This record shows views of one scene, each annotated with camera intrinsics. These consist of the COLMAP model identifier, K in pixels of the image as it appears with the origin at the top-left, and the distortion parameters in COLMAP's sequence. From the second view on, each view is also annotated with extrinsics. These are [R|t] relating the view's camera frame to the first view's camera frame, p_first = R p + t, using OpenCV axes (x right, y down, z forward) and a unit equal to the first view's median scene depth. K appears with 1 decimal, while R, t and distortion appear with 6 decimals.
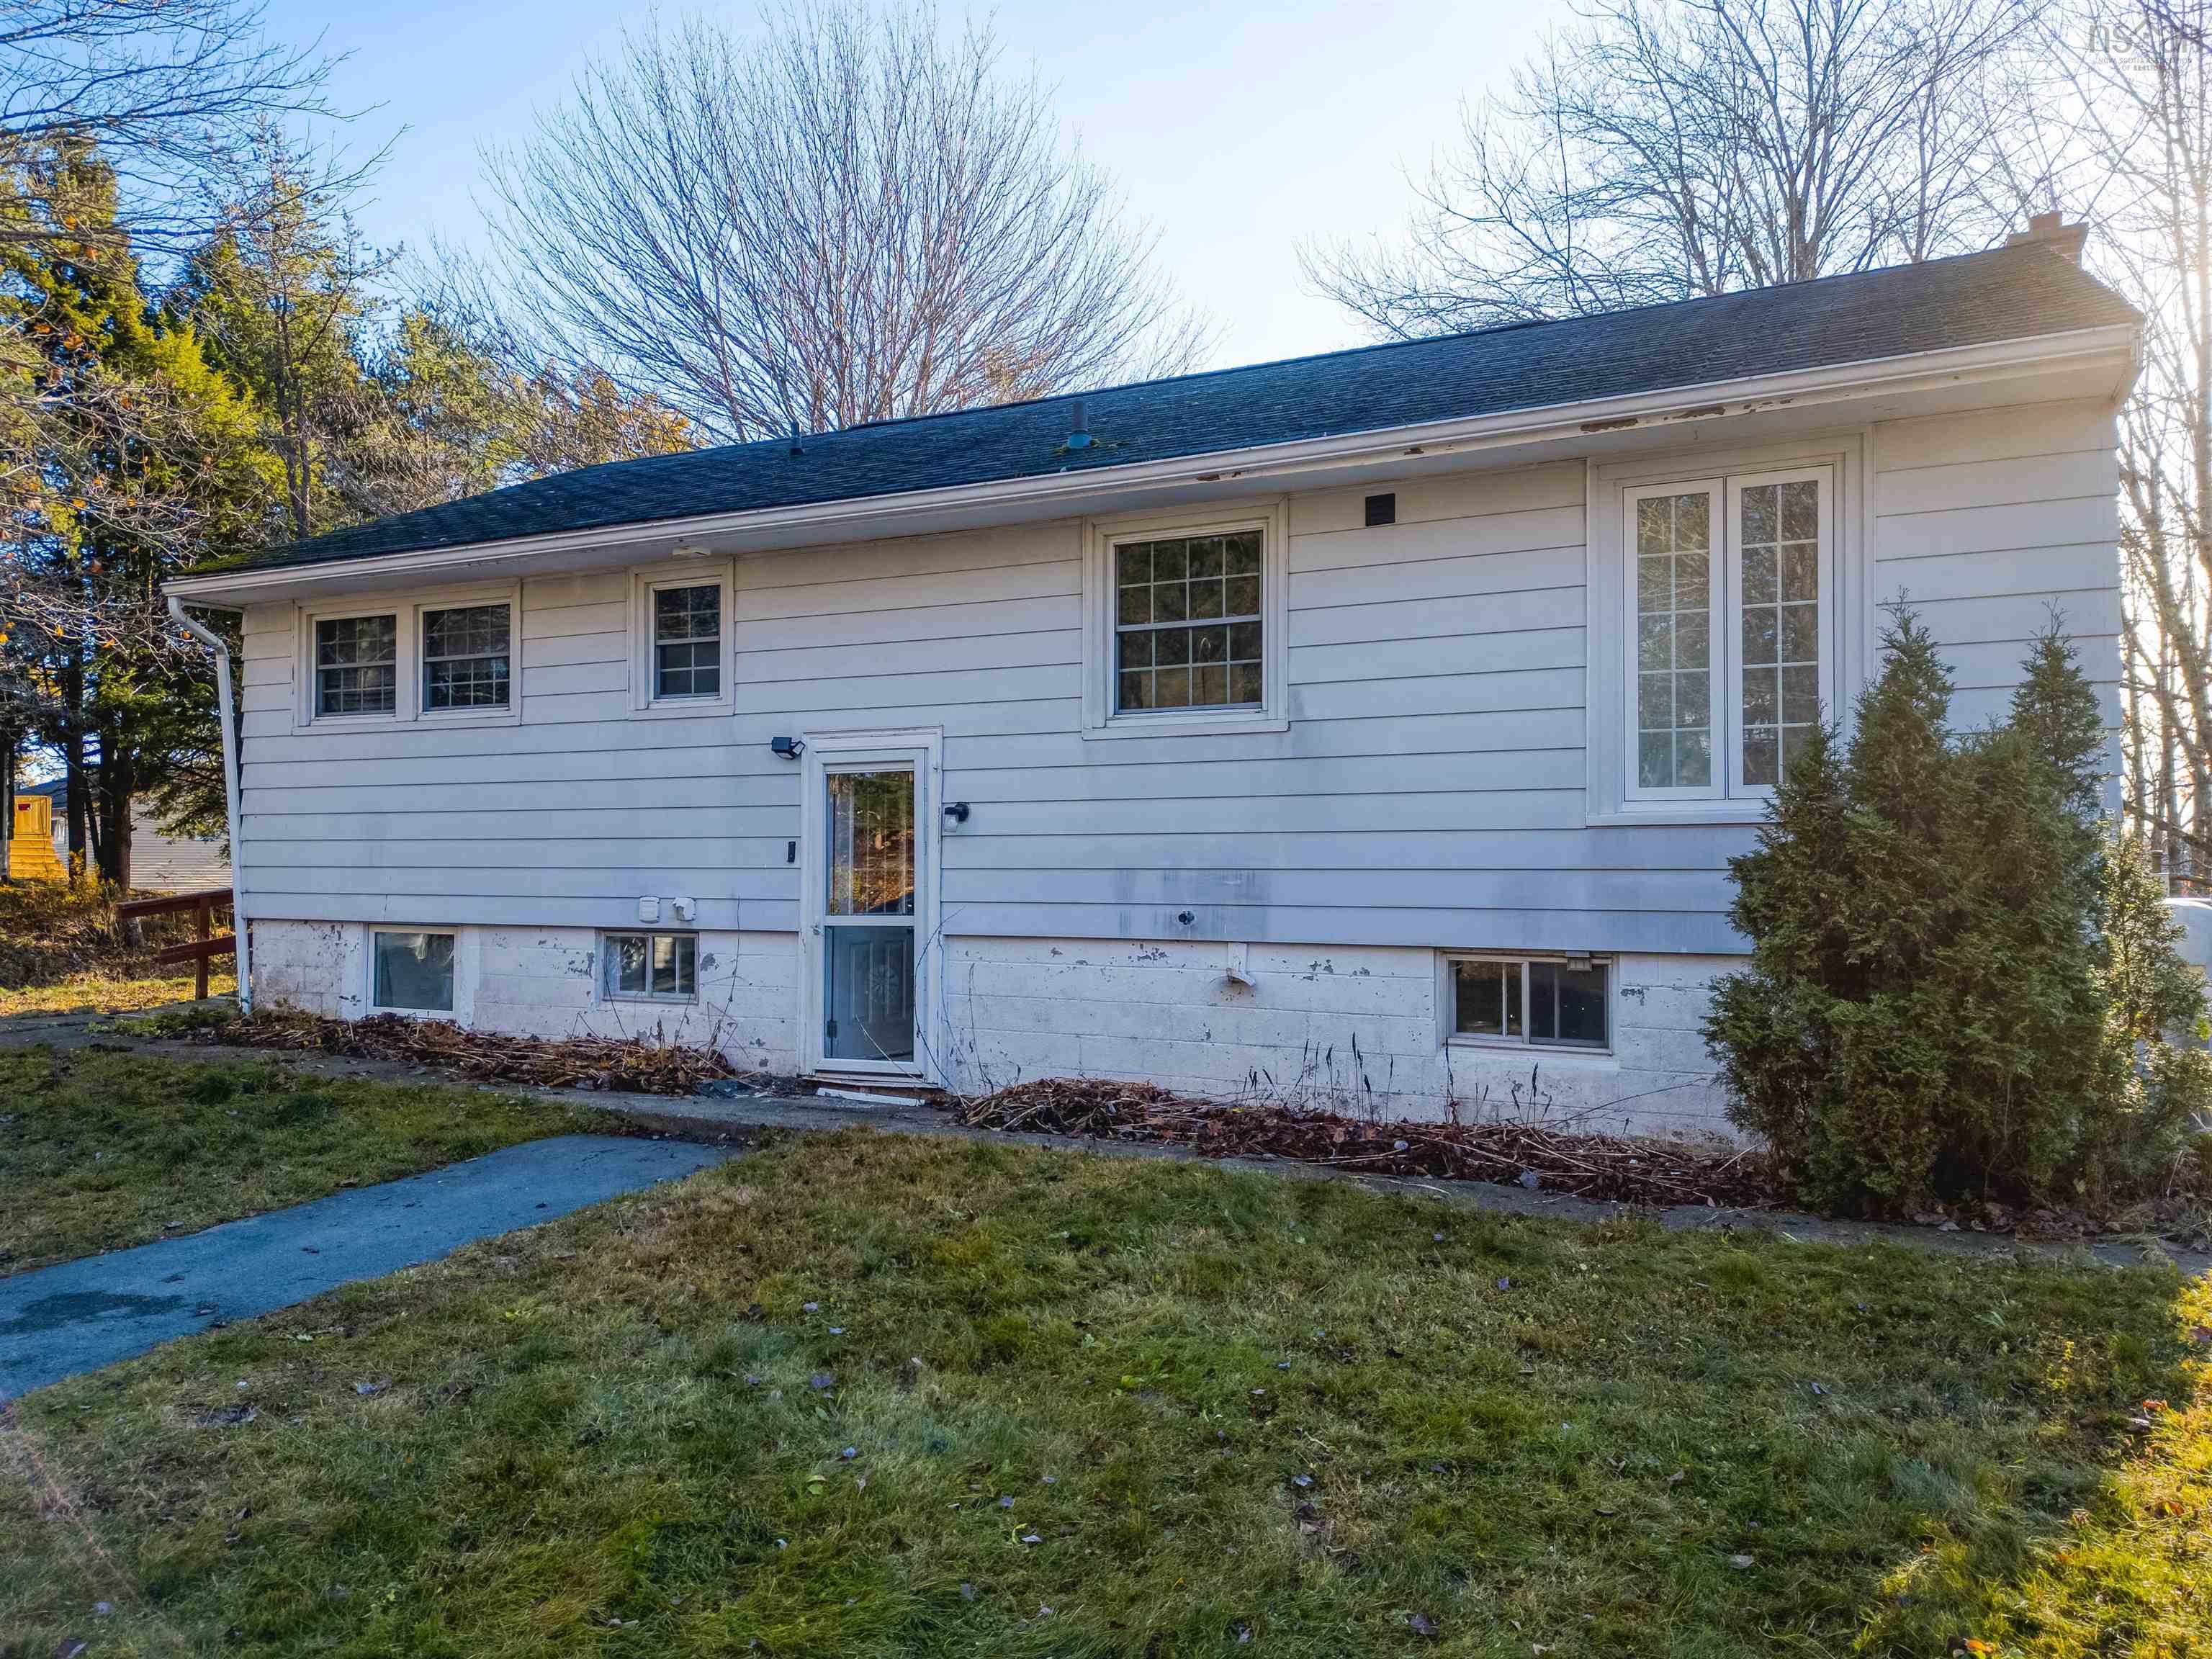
lens RADIAL K [[1545.6, 0, 1095.3], [0, 1545.6, 821.5], [0, 0, 1]] dist [0.102625, -0.098708]
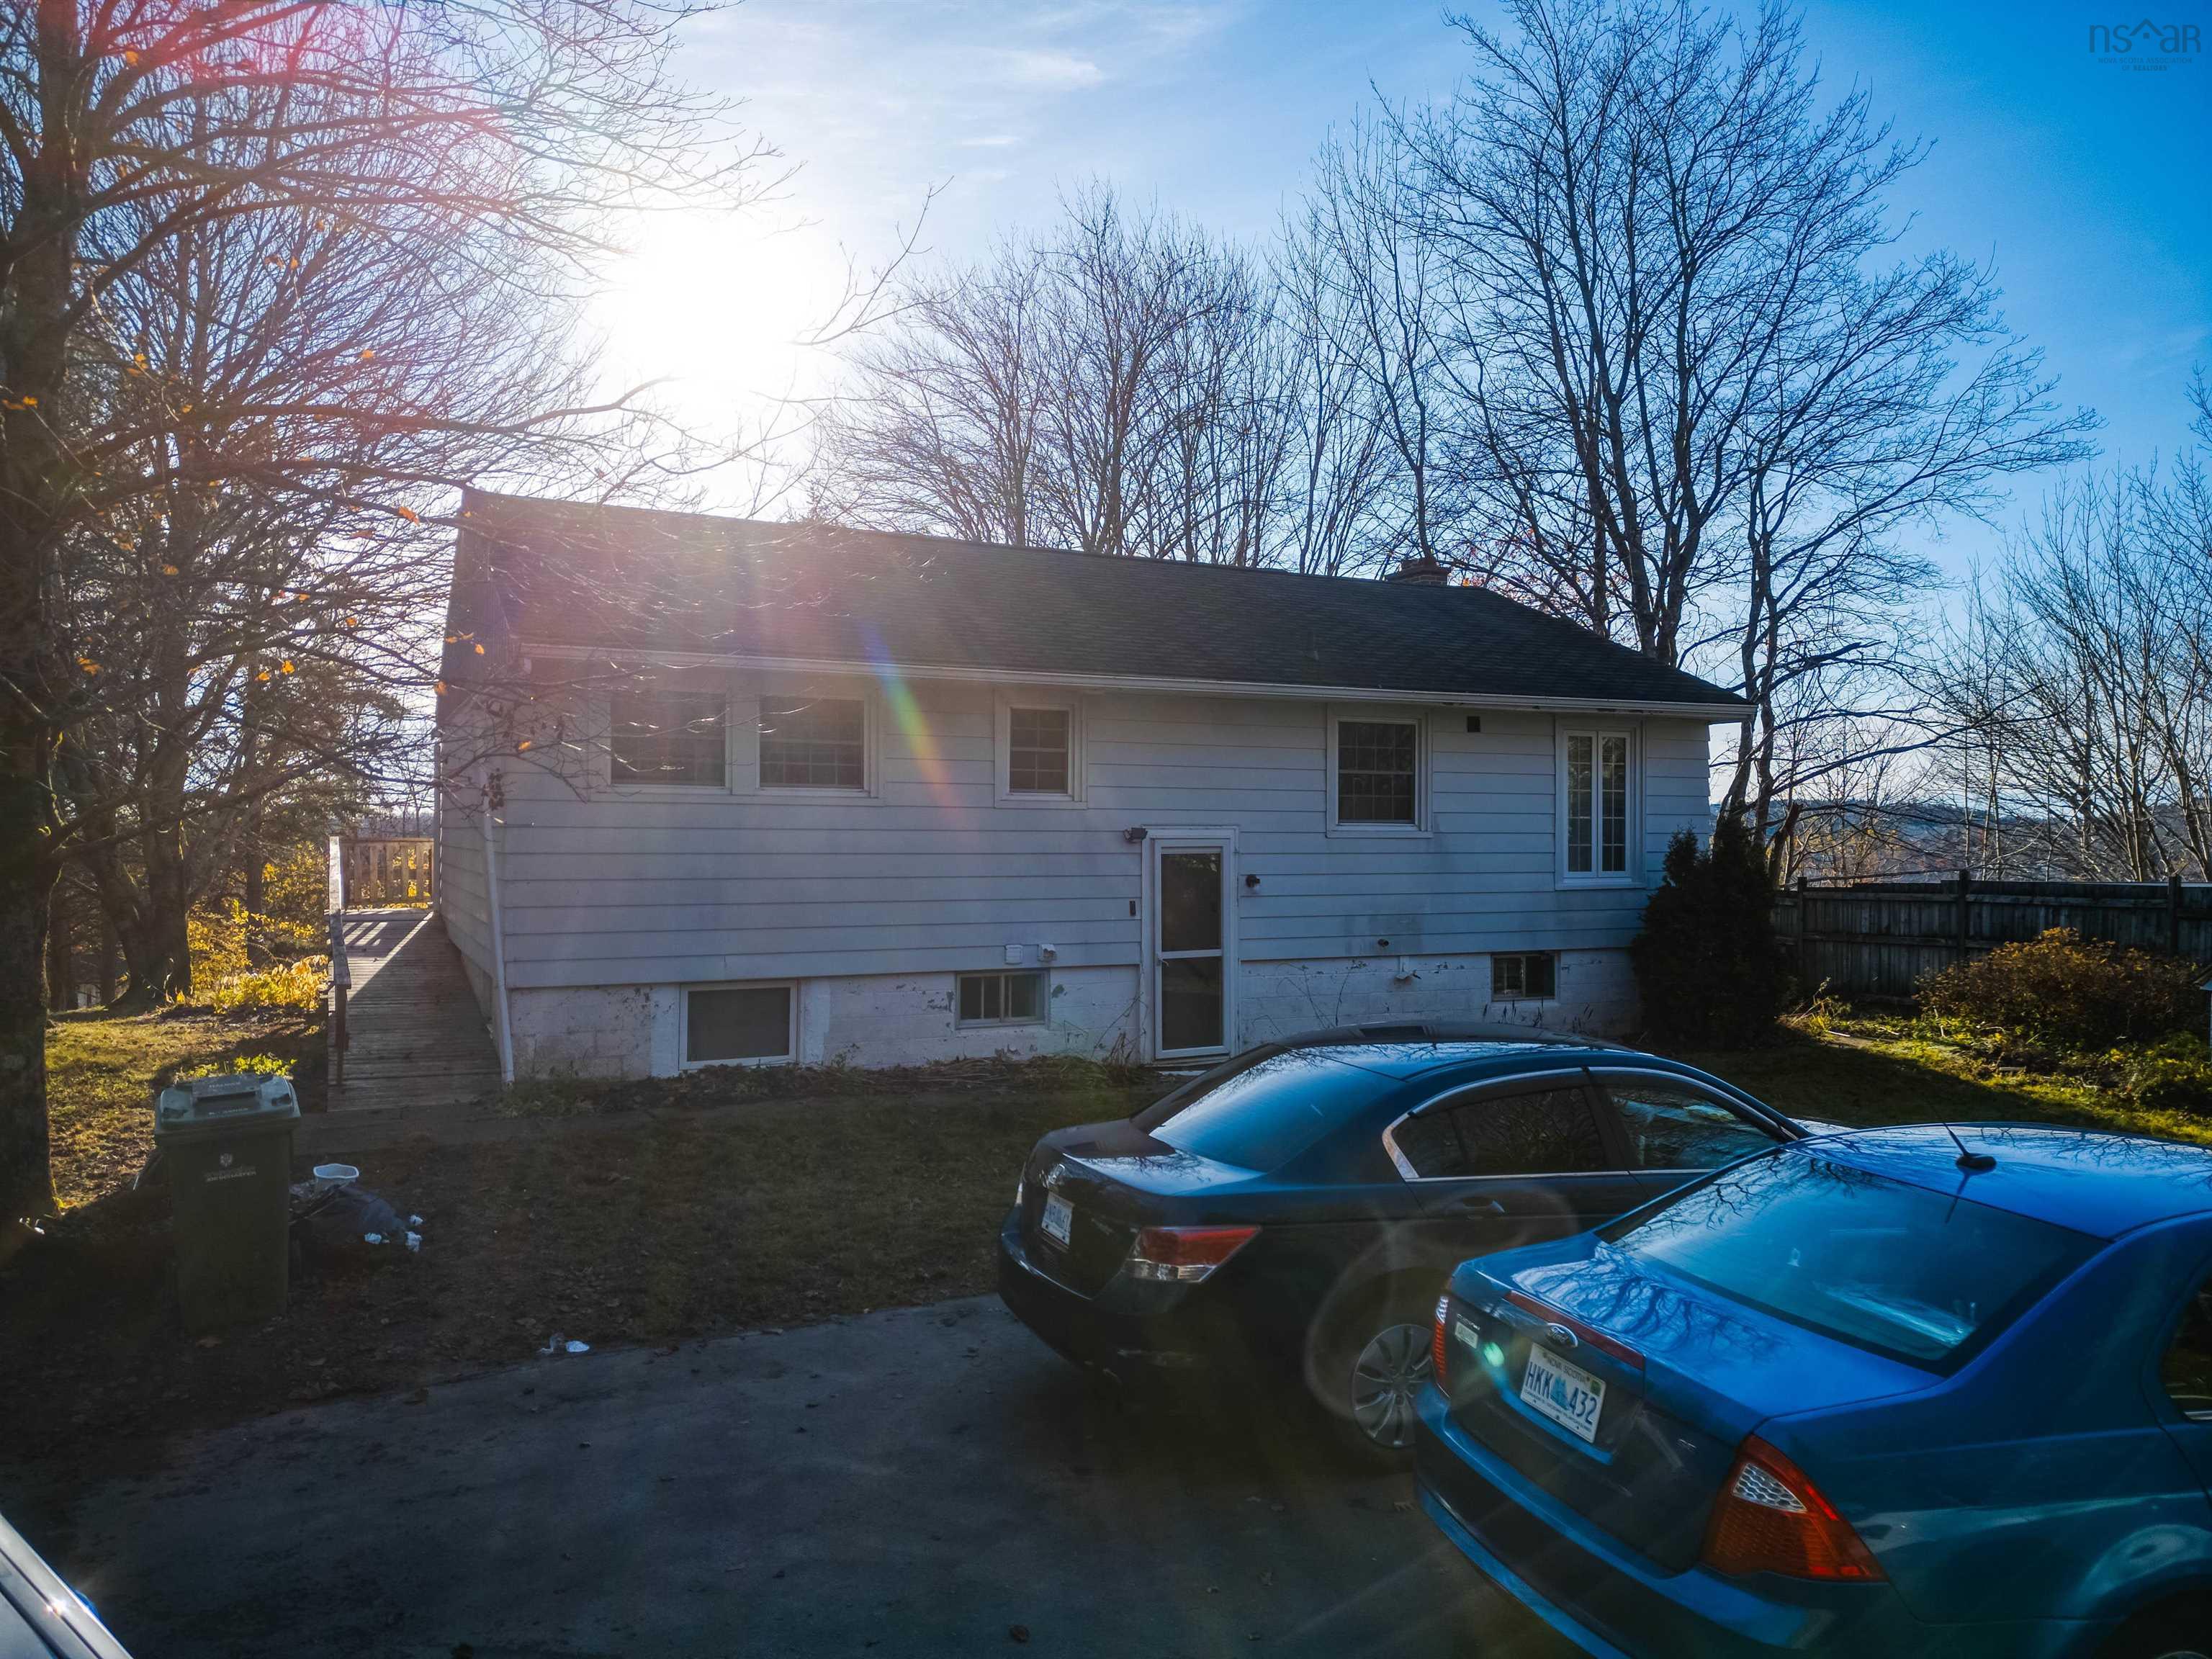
lens RADIAL K [[1545.6, 0, 1095.3], [0, 1545.6, 821.5], [0, 0, 1]] dist [0.102625, -0.098708]
pose [[0.610800, 0.012521, 0.791686, -1.404813], [-0.021633, 0.999766, 0.000879, -0.063601], [-0.791490, -0.017664, 0.610927, 0.174119]]
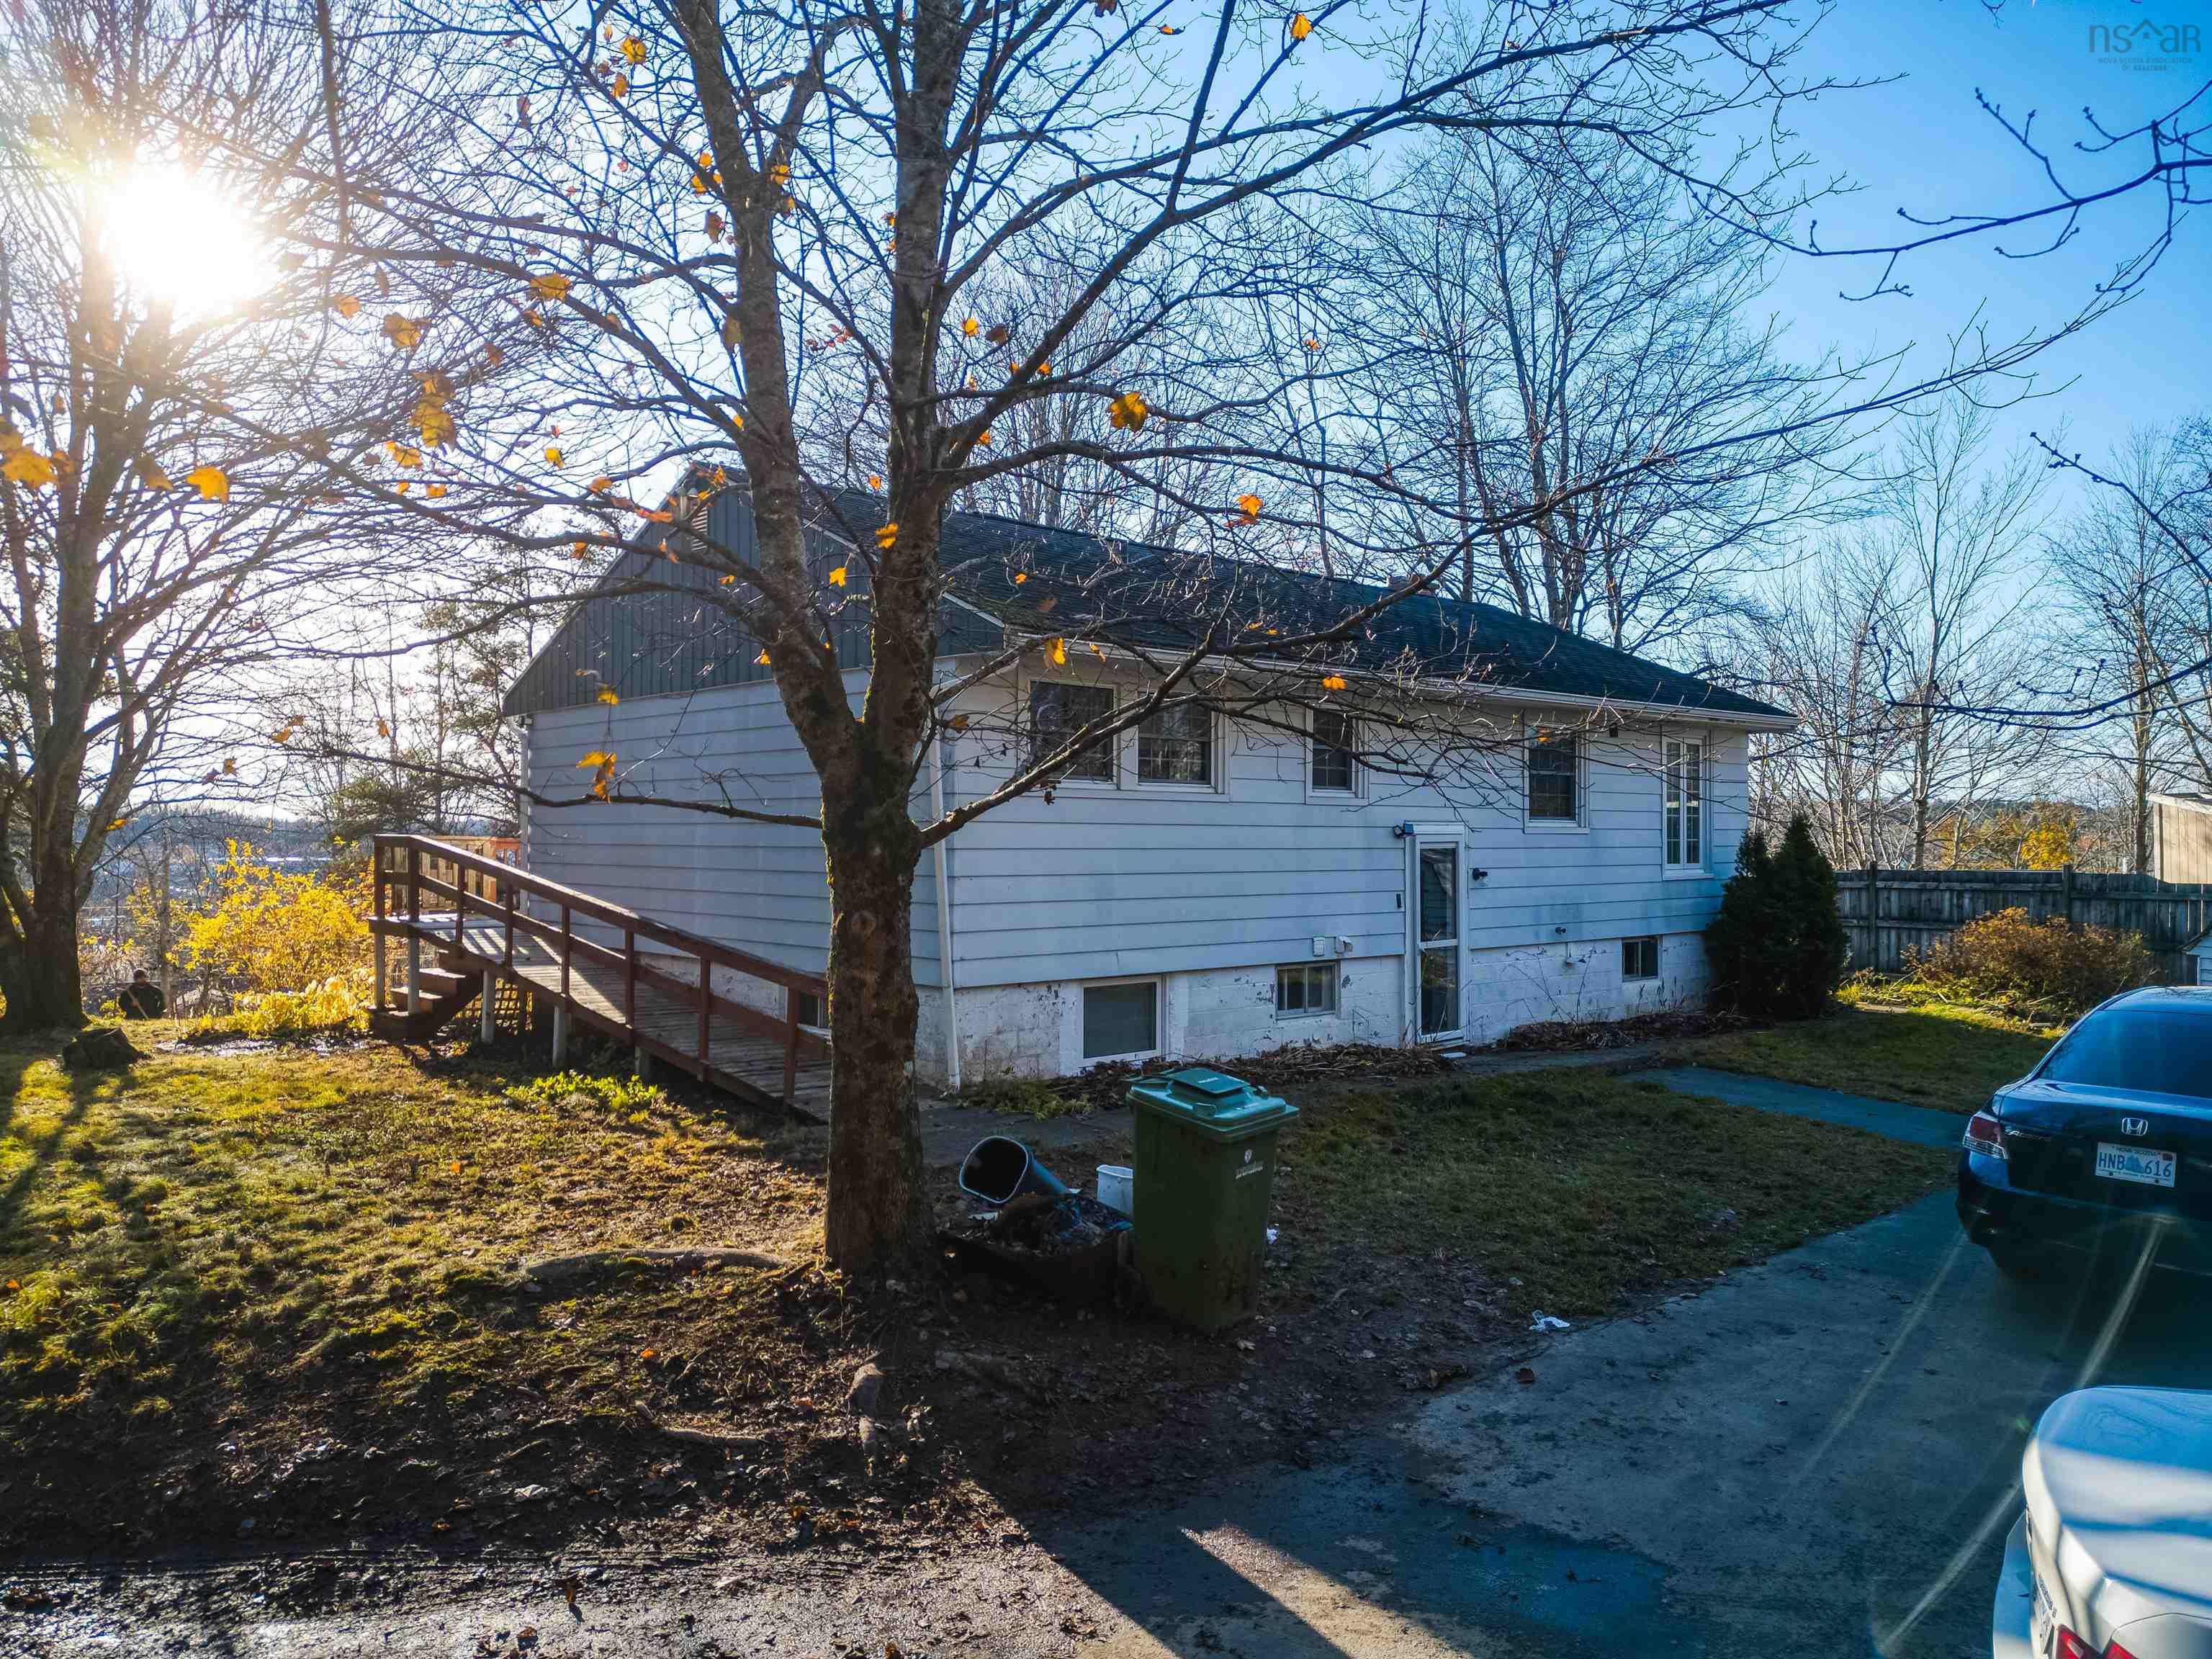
lens RADIAL K [[1545.6, 0, 1095.3], [0, 1545.6, 821.5], [0, 0, 1]] dist [0.102625, -0.098708]
pose [[0.351687, 0.014172, 0.936010, -1.776942], [-0.023733, 0.999699, -0.006219, -0.042650], [-0.935817, -0.020028, 0.351918, 0.788241]]
